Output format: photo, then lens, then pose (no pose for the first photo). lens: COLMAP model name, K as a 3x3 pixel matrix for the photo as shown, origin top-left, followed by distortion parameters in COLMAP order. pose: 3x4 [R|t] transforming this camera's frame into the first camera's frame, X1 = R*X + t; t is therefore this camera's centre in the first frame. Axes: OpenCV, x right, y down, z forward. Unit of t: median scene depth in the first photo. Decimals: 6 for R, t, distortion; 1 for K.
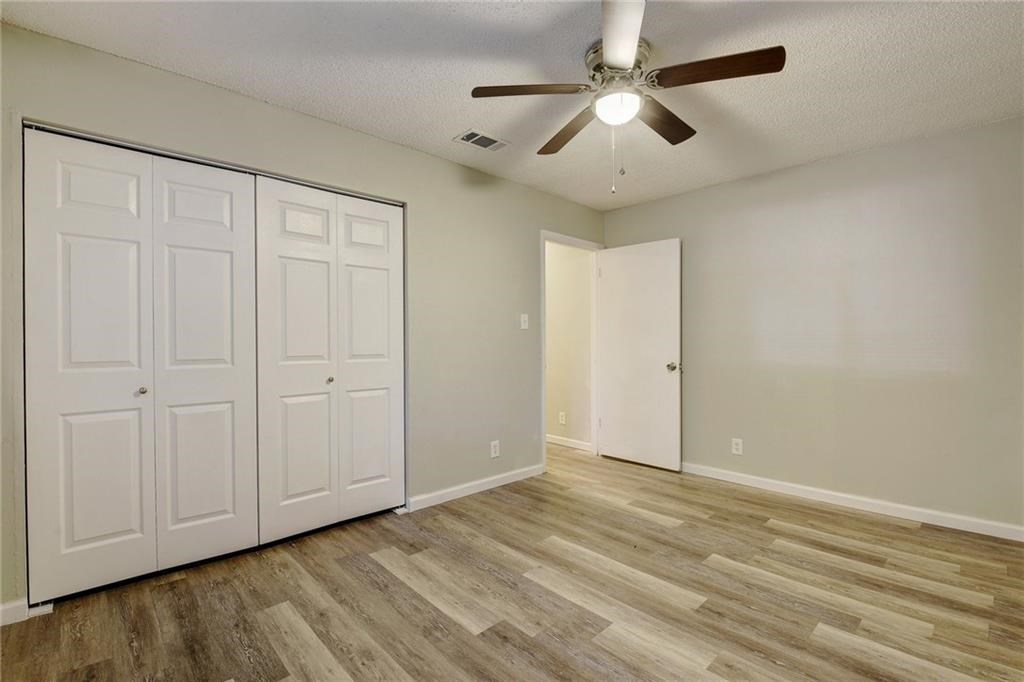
lens RADIAL K [[459.8, 0, 522.5], [0, 459.8, 342.5], [0, 0, 1]] dist [0.016978, -0.024270]
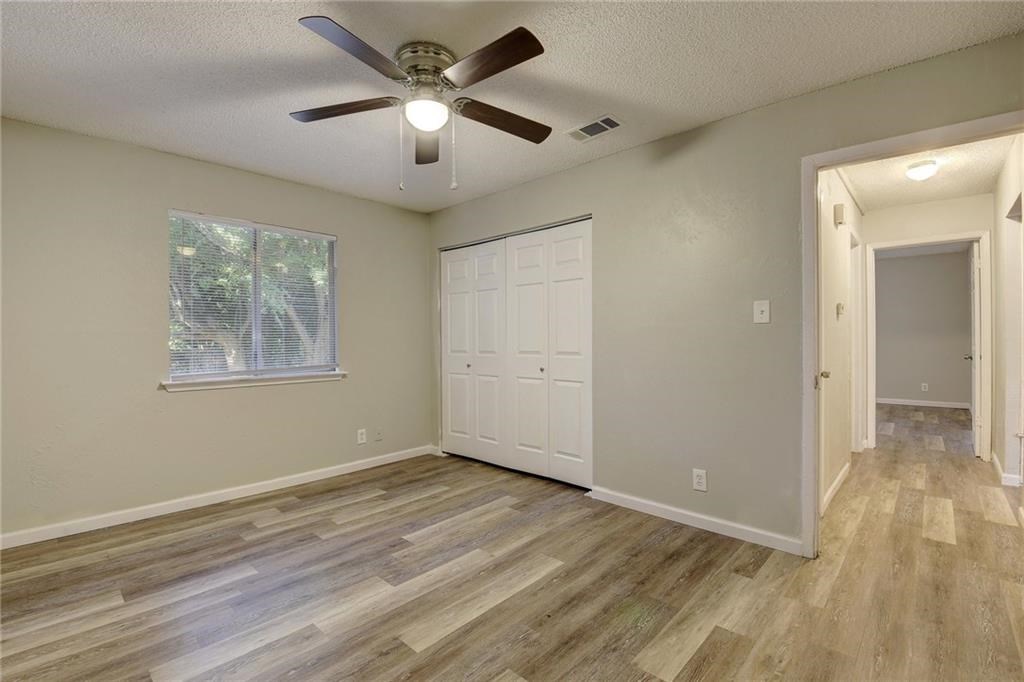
lens RADIAL K [[462.7, 0, 509.6], [0, 462.7, 337.3], [0, 0, 1]] dist [0.019867, -0.025203]
pose [[0.044736, -0.000162, -0.998999, 1.045393], [-0.002651, 0.999996, -0.000281, -0.011274], [0.998995, 0.002661, 0.044736, 0.943964]]
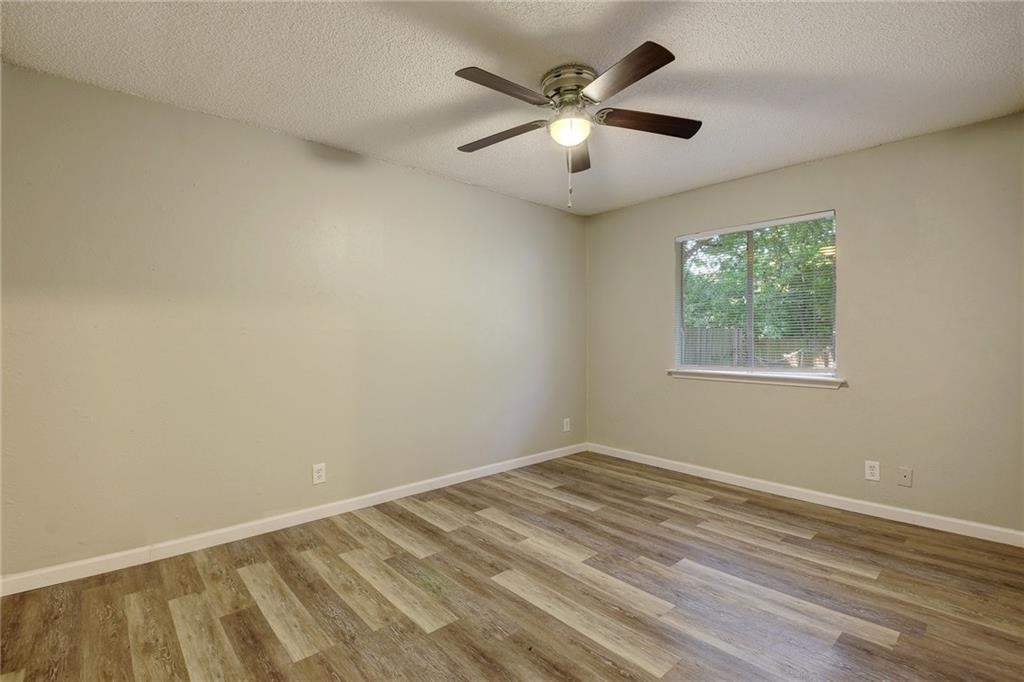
lens RADIAL K [[471.8, 0, 511.3], [0, 471.8, 331.5], [0, 0, 1]] dist [-0.000219, -0.016754]
pose [[-0.998953, 0.001176, 0.045738, 0.251822], [0.001068, 0.999997, -0.002391, -0.021064], [-0.045741, -0.002340, -0.998951, 1.770146]]
